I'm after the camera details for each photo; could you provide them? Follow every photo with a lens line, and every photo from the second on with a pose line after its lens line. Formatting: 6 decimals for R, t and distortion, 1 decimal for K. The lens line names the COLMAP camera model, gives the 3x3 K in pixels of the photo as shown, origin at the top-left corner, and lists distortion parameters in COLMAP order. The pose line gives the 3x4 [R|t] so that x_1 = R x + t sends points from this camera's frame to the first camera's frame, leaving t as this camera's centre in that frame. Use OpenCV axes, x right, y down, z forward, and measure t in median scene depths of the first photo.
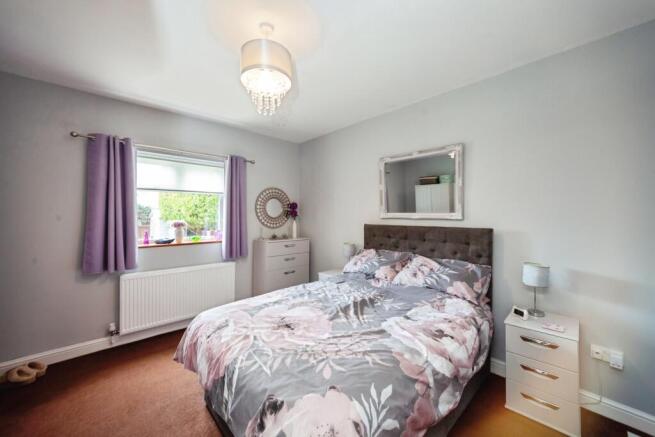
lens RADIAL K [[255.1, 0, 327.5], [0, 255.1, 218.5], [0, 0, 1]] dist [0.000562, -0.000024]
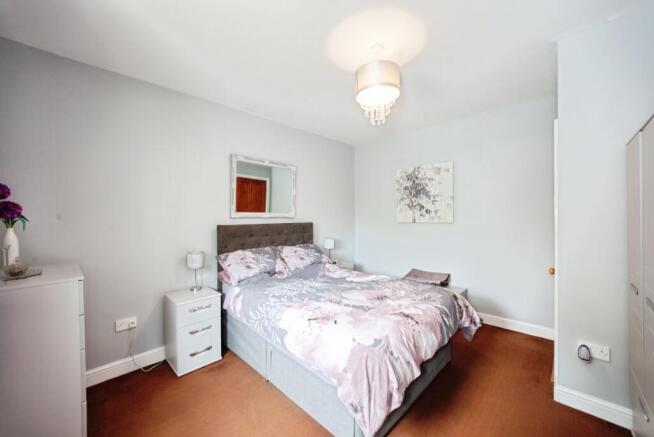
lens RADIAL K [[254.8, 0, 327.0], [0, 254.8, 218.5], [0, 0, 1]] dist [0.000562, -0.000024]
pose [[-0.049951, -0.009015, 0.998711, -0.837488], [0.023093, 0.999681, 0.010178, -0.000295], [-0.998485, 0.023572, -0.049727, 0.782439]]
